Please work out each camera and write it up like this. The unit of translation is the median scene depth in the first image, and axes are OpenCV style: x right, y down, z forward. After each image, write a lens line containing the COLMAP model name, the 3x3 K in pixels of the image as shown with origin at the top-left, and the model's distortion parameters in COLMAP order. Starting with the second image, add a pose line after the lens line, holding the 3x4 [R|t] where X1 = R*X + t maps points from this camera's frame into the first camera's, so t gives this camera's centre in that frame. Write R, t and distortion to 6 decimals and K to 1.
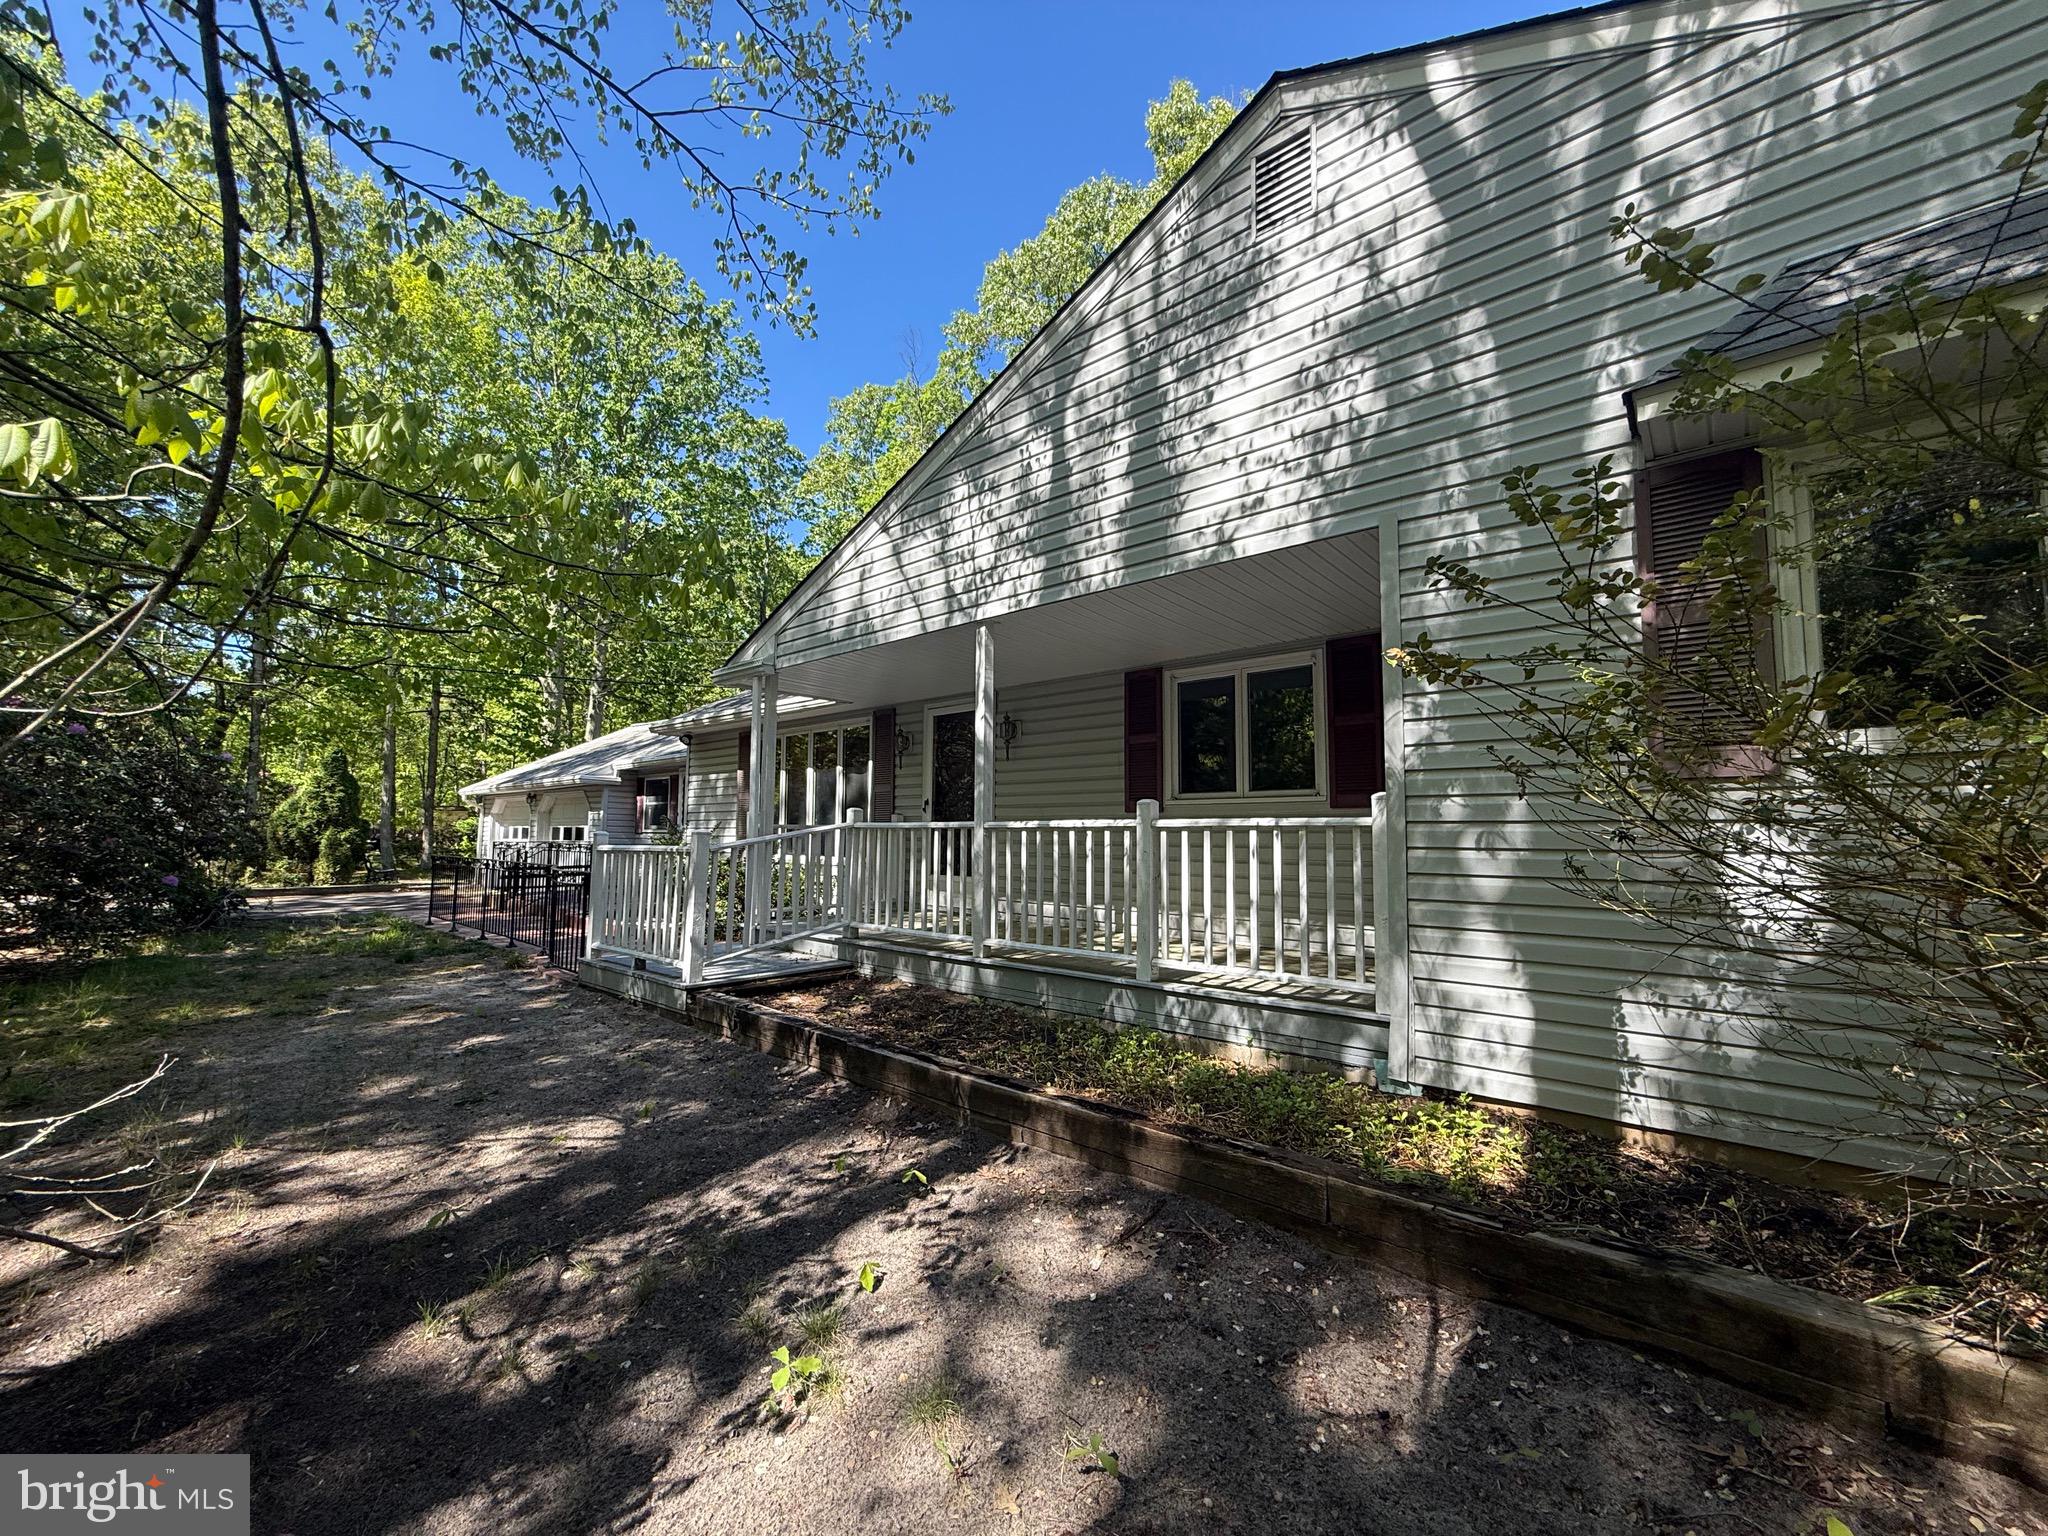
lens RADIAL K [[811.7, 0, 1027.0], [0, 811.7, 772.1], [0, 0, 1]] dist [-0.001221, -0.000108]
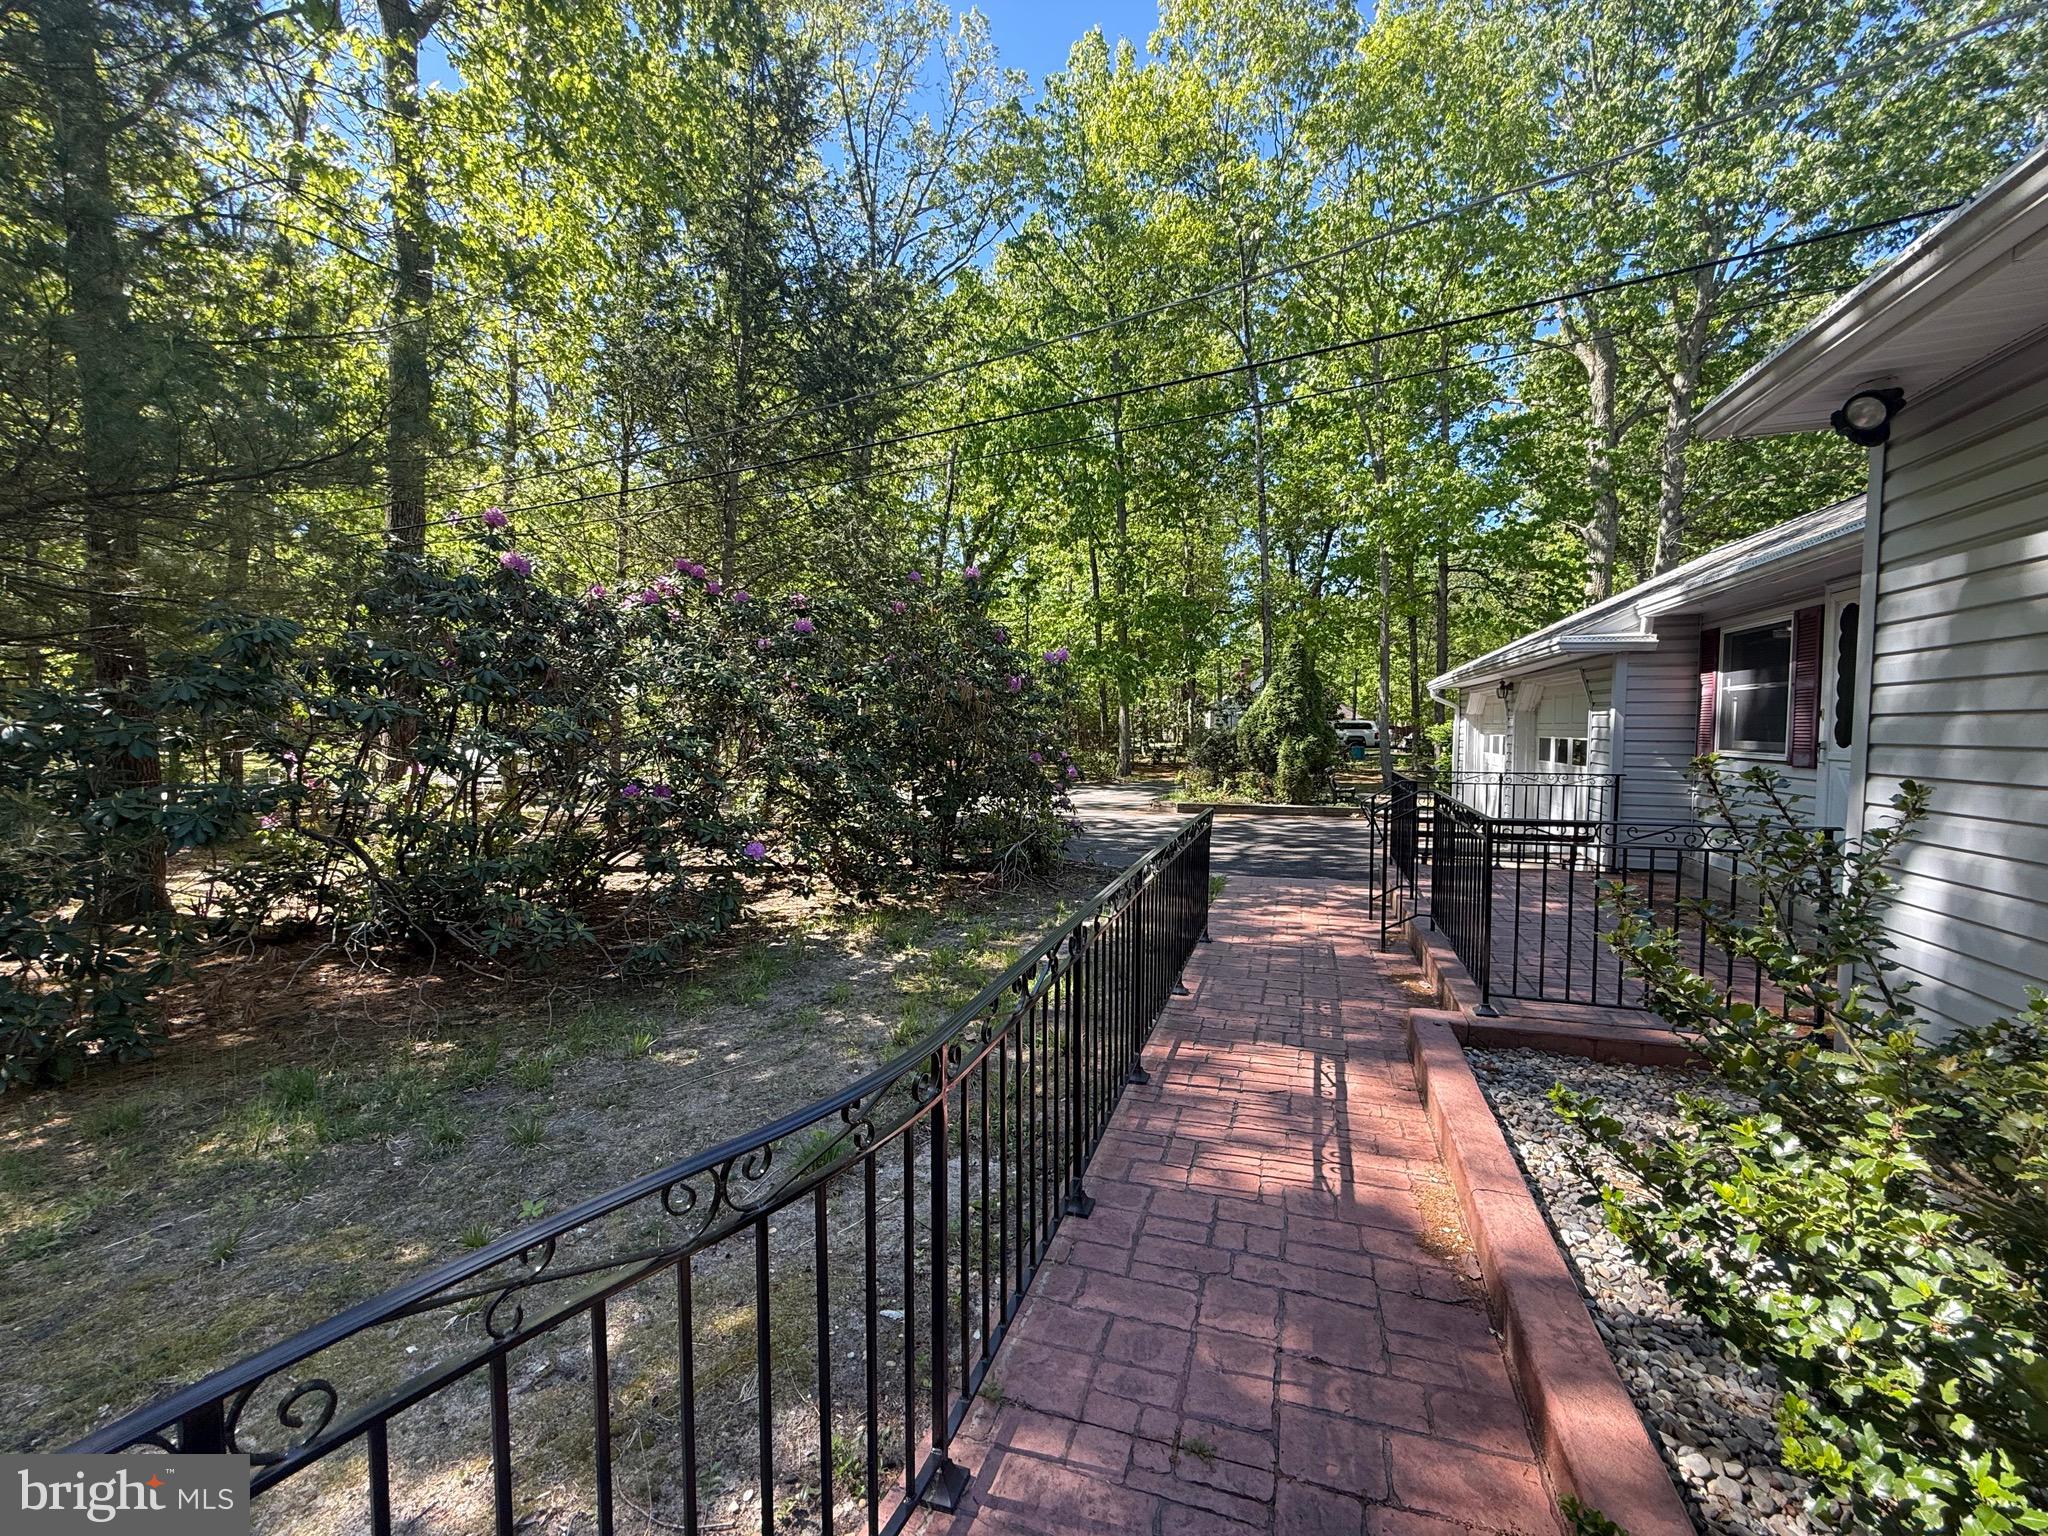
lens RADIAL K [[811.7, 0, 1027.0], [0, 811.7, 772.1], [0, 0, 1]] dist [-0.001221, -0.000108]
pose [[0.386266, 0.044184, -0.921329, -0.543709], [0.076515, 0.993875, 0.079742, 0.050954], [0.919209, -0.101297, 0.380519, 1.246530]]
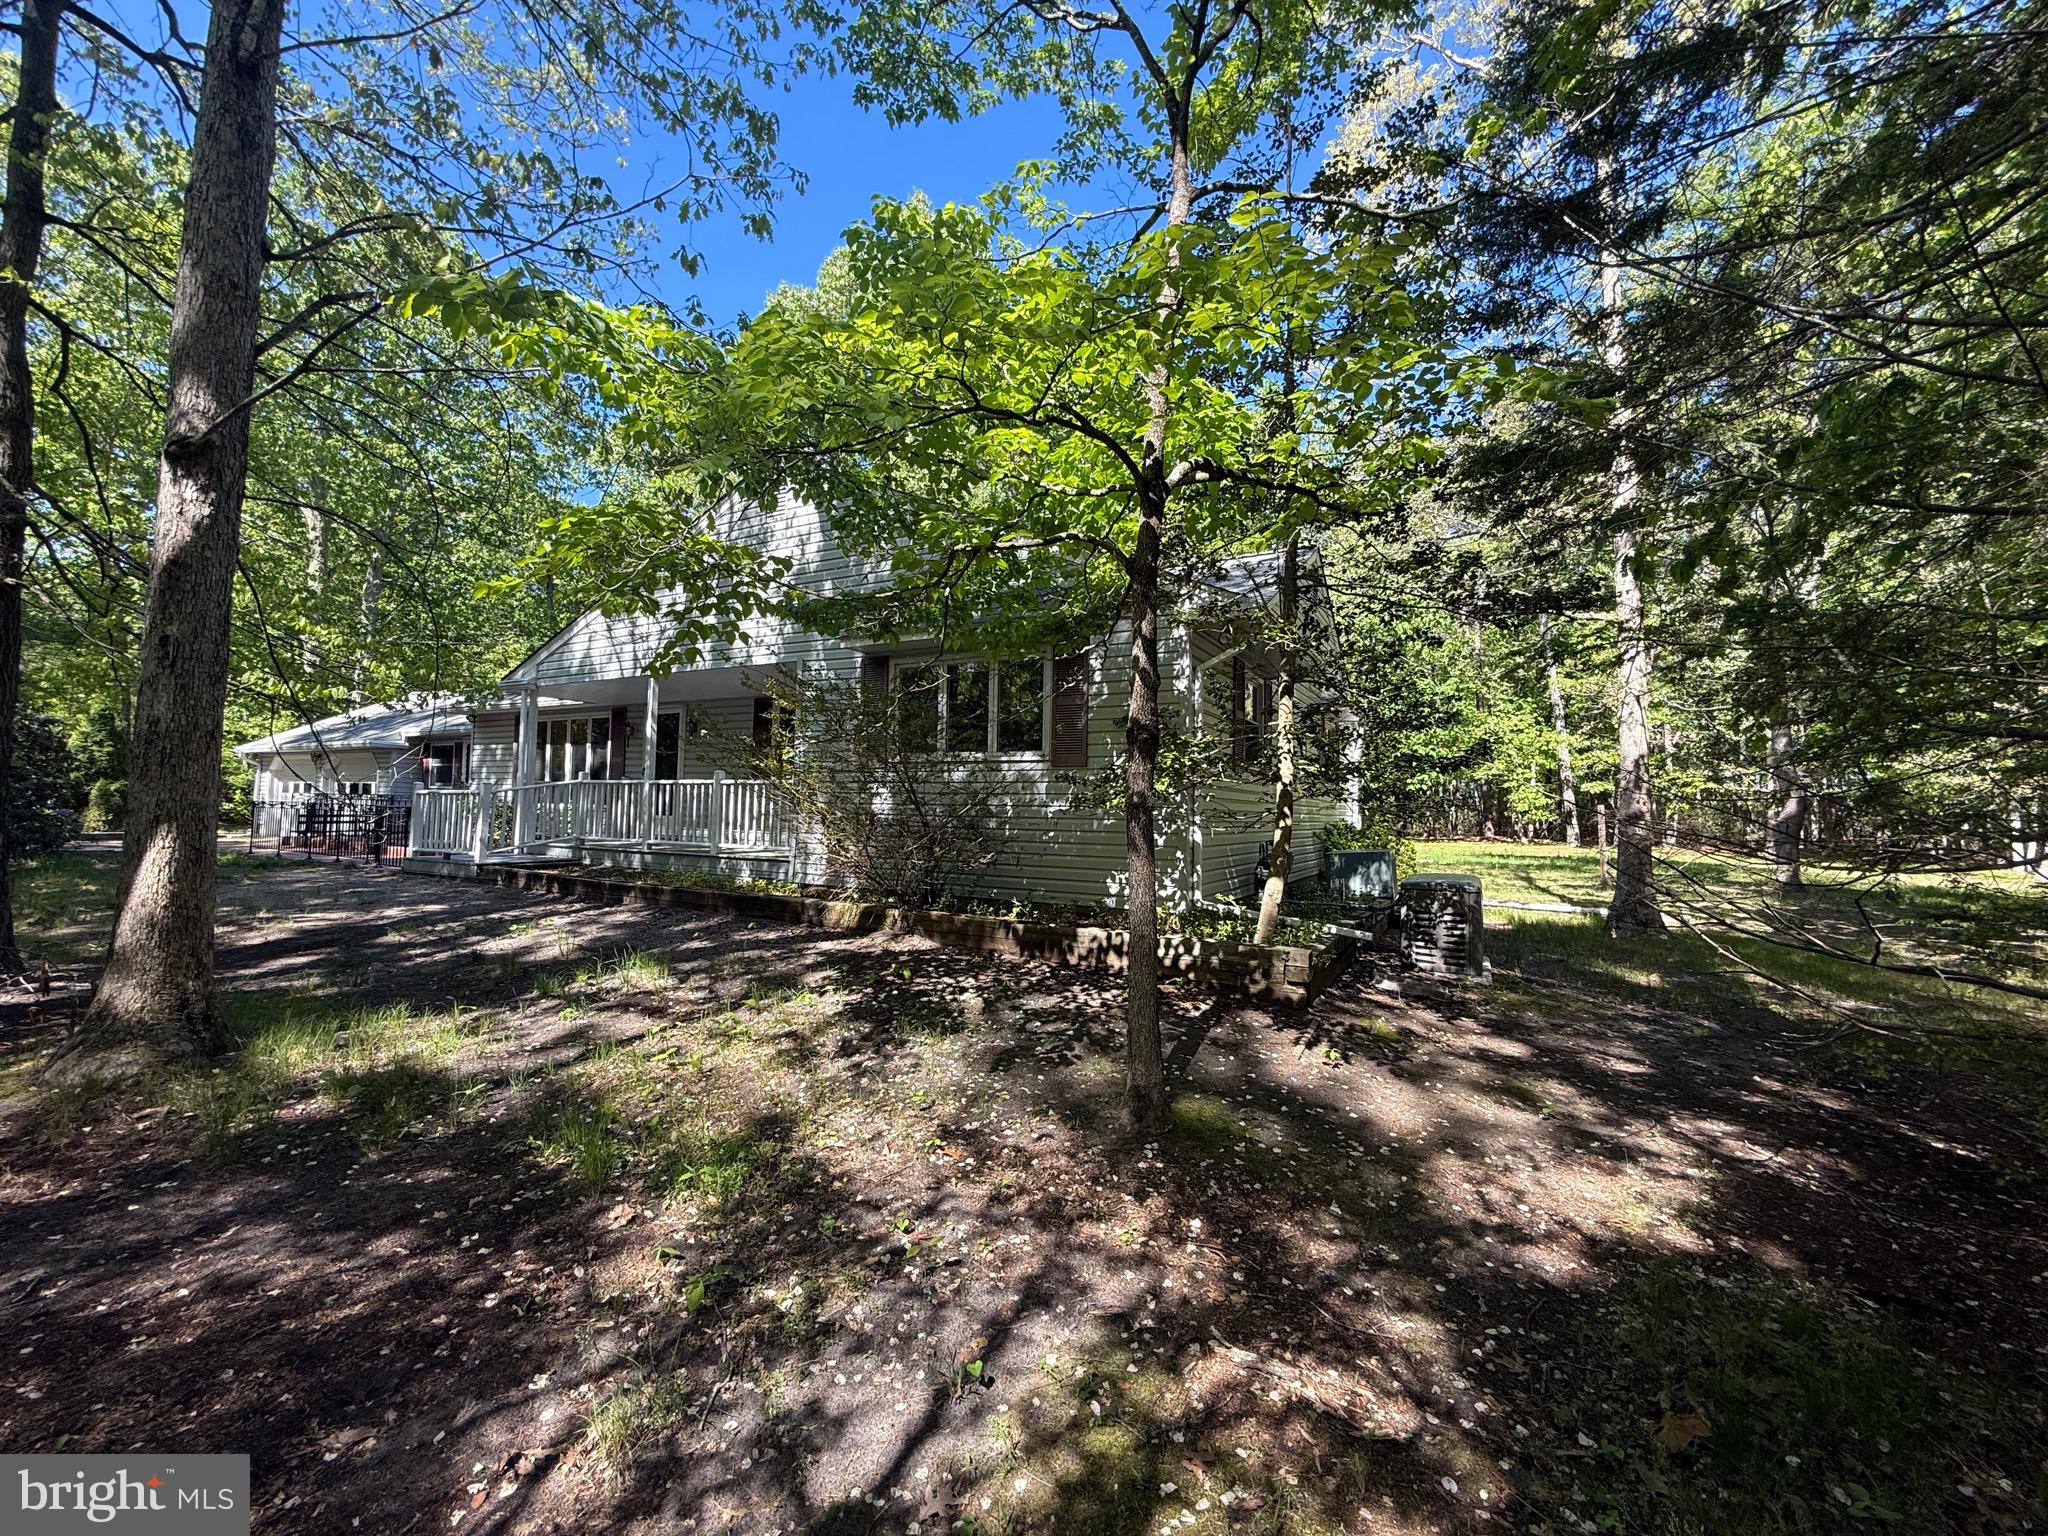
lens RADIAL K [[811.7, 0, 1027.0], [0, 811.7, 772.1], [0, 0, 1]] dist [-0.001221, -0.000108]
pose [[0.977092, 0.022536, 0.211620, 0.362402], [-0.030216, 0.998994, 0.033126, -0.042623], [-0.210661, -0.038761, 0.976790, -0.937379]]
